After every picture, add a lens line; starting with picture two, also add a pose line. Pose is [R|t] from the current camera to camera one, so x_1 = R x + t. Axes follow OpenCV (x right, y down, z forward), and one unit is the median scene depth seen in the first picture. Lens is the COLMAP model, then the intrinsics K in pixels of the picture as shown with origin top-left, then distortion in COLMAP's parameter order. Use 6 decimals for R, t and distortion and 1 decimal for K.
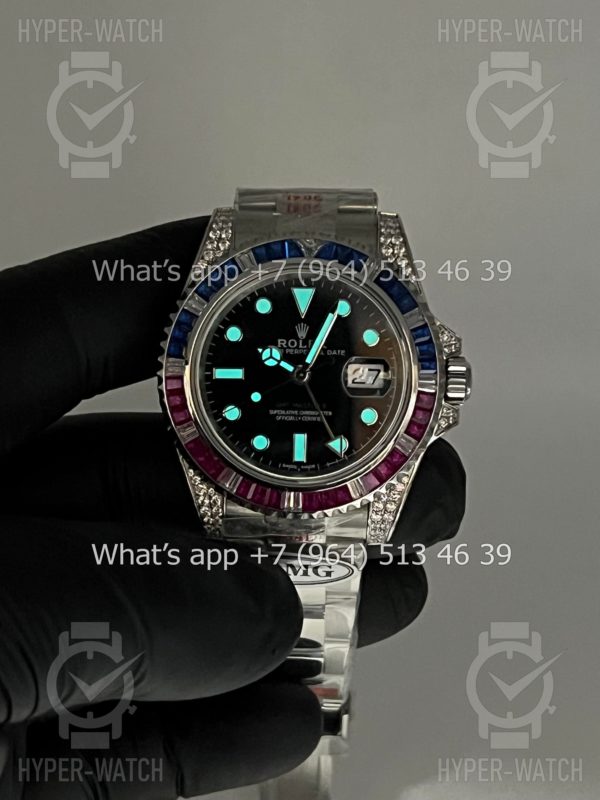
lens RADIAL K [[1857.6, 0, 300.0], [0, 1857.6, 400.0], [0, 0, 1]] dist [0.221623, 0.170728]
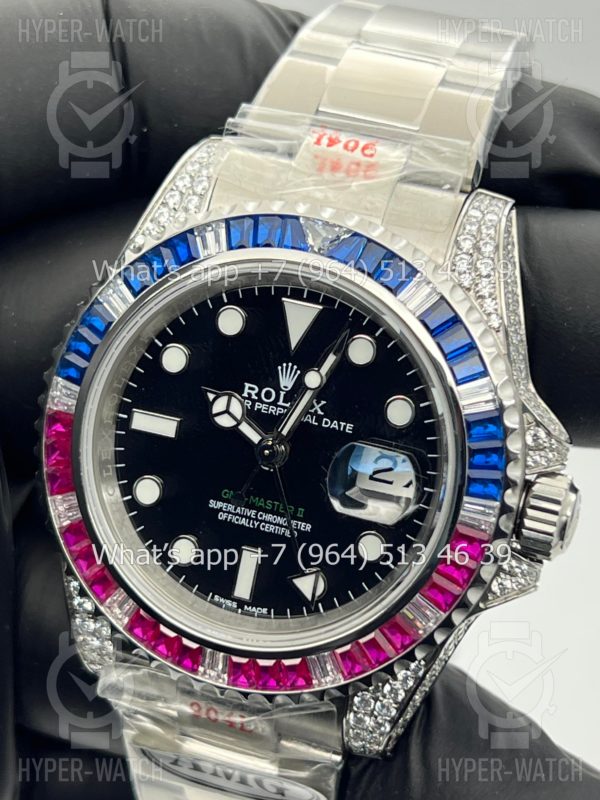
lens RADIAL K [[1857.6, 0, 300.0], [0, 1857.6, 400.0], [0, 0, 1]] dist [0.221623, 0.170728]
pose [[0.949800, 0.198120, -0.242134, 0.144681], [-0.172721, 0.977363, 0.122183, -0.100749], [0.260859, -0.074228, 0.962519, 0.450892]]
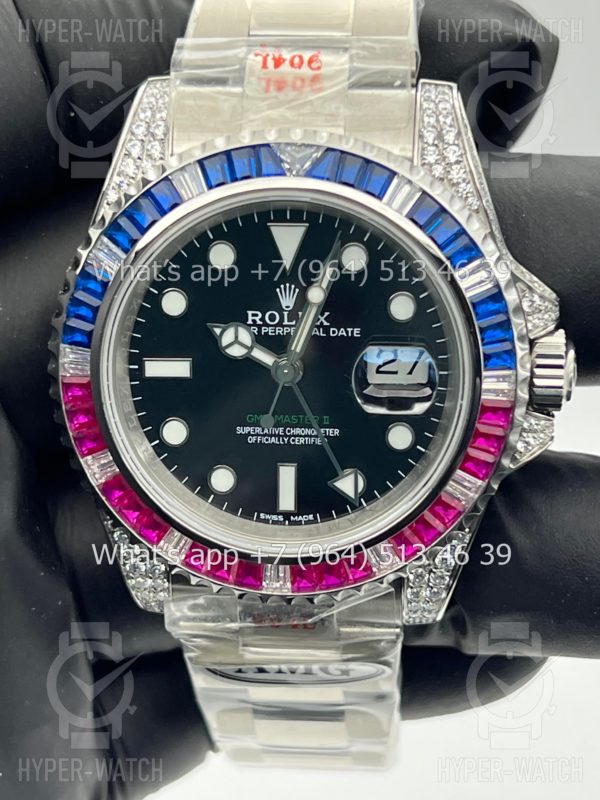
lens RADIAL K [[1857.6, 0, 300.0], [0, 1857.6, 400.0], [0, 0, 1]] dist [0.221623, 0.170728]
pose [[0.996889, -0.003683, -0.078738, 0.051984], [0.019935, 0.978214, 0.206640, -0.128044], [0.076262, -0.207567, 0.975244, 0.412234]]
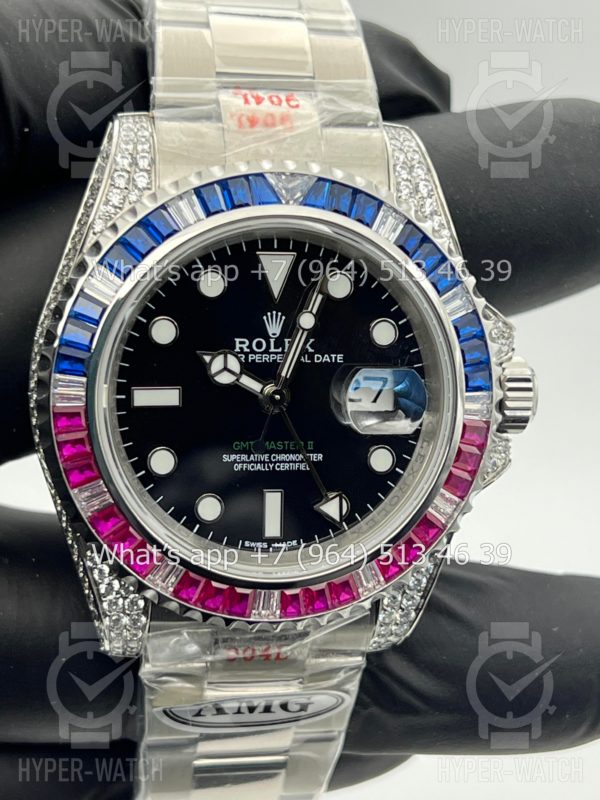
lens RADIAL K [[1857.6, 0, 300.0], [0, 1857.6, 400.0], [0, 0, 1]] dist [0.221623, 0.170728]
pose [[0.976899, -0.025693, 0.212152, -0.120665], [0.000524, 0.993031, 0.117849, -0.084349], [-0.213701, -0.115016, 0.970105, 0.404870]]
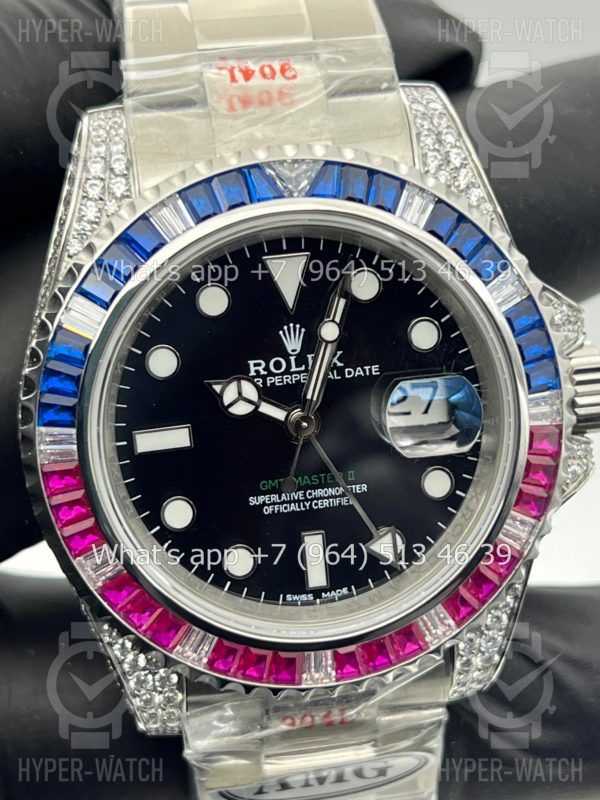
lens RADIAL K [[1857.6, 0, 300.0], [0, 1857.6, 400.0], [0, 0, 1]] dist [0.221623, 0.170728]
pose [[0.982352, -0.132414, 0.132099, -0.067464], [0.112221, 0.982283, 0.150091, -0.097820], [-0.149633, -0.132618, 0.979807, 0.492283]]
